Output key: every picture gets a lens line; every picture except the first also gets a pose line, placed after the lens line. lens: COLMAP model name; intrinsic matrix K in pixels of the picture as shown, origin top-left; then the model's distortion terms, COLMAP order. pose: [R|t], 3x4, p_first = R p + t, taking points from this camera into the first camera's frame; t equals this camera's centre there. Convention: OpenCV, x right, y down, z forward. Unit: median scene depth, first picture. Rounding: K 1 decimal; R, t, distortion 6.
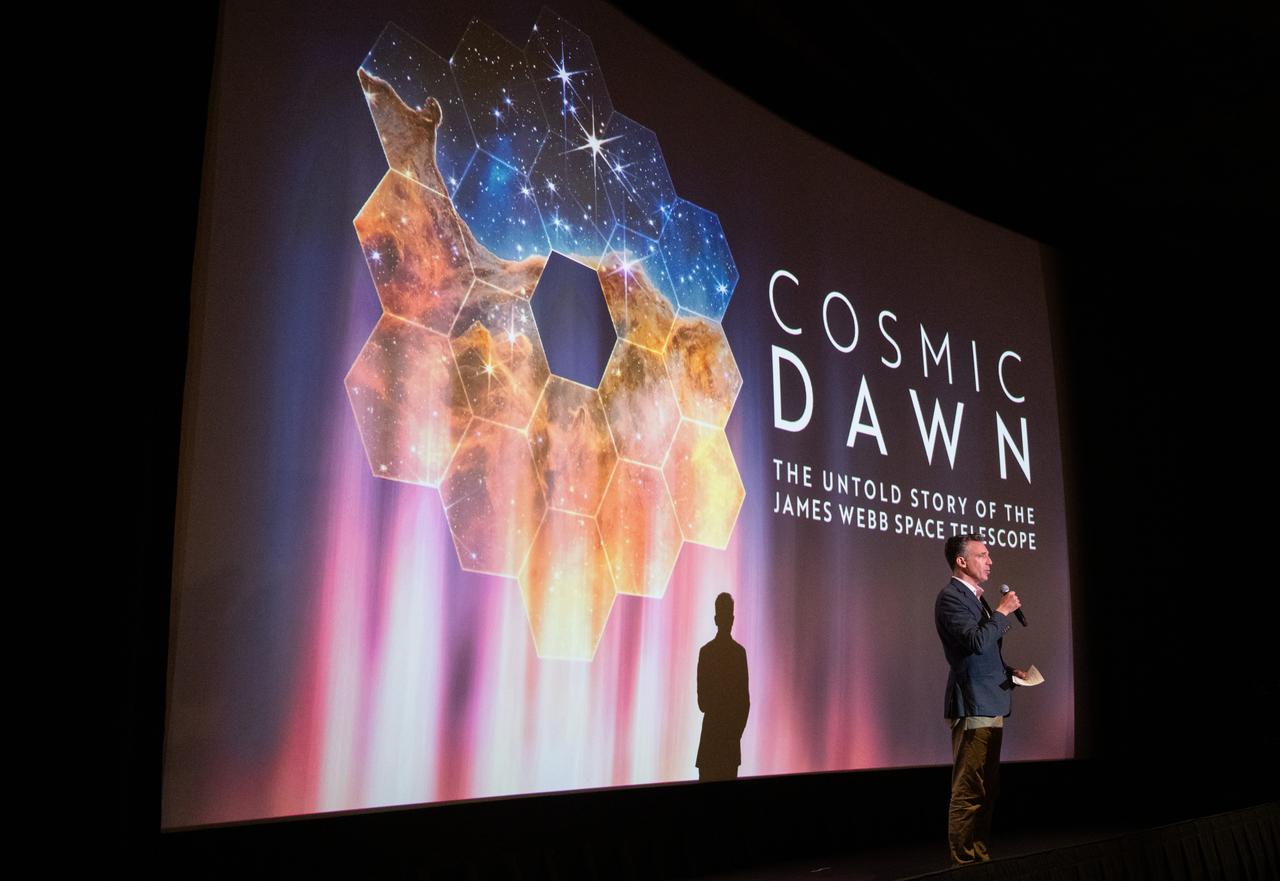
lens RADIAL K [[1229.5, 0, 653.0], [0, 1229.5, 453.9], [0, 0, 1]] dist [-0.026788, 0.000000]
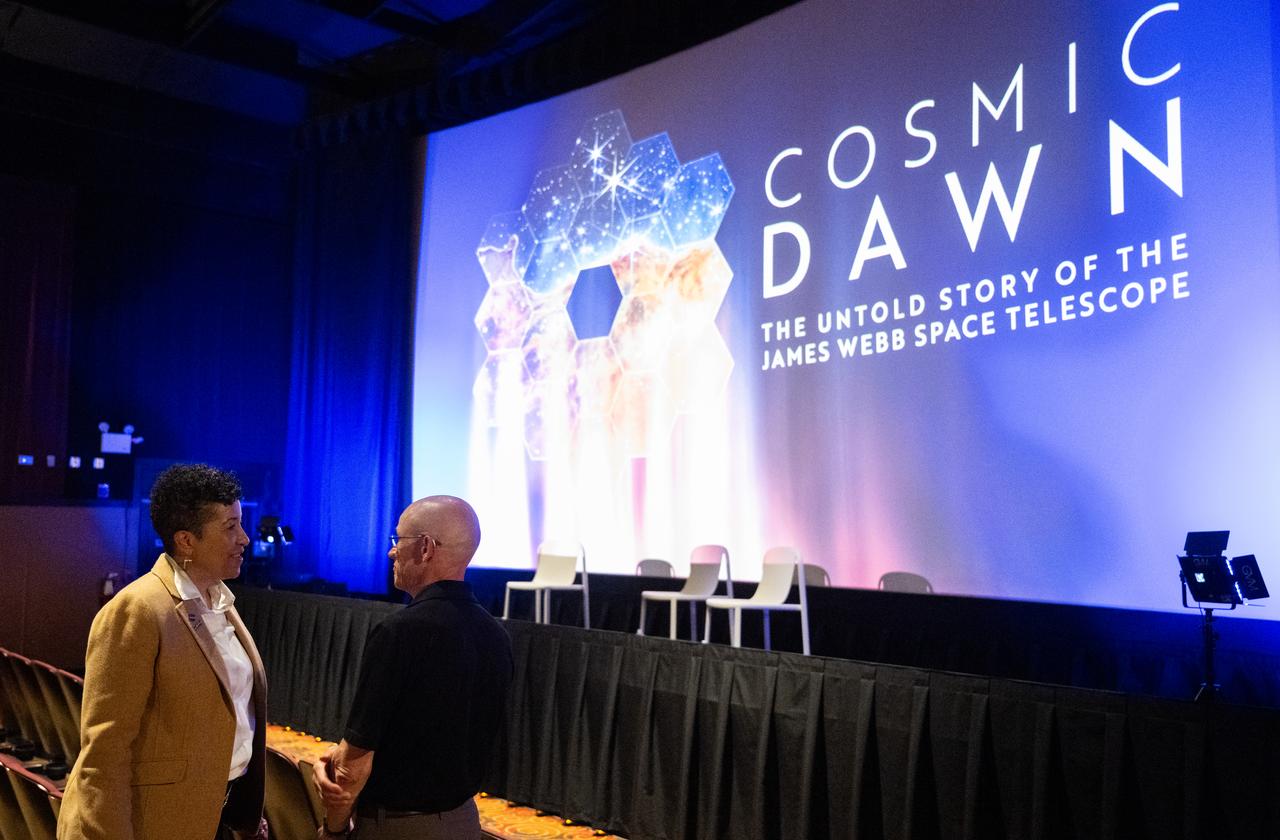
lens RADIAL K [[1152.8, 0, 637.9], [0, 1152.8, 431.9], [0, 0, 1]] dist [-0.006155, -0.004651]
pose [[-0.142058, -0.087884, -0.985949, 1.412286], [0.180721, 0.977007, -0.113125, 0.245220], [0.973221, -0.194252, -0.122910, 1.159391]]
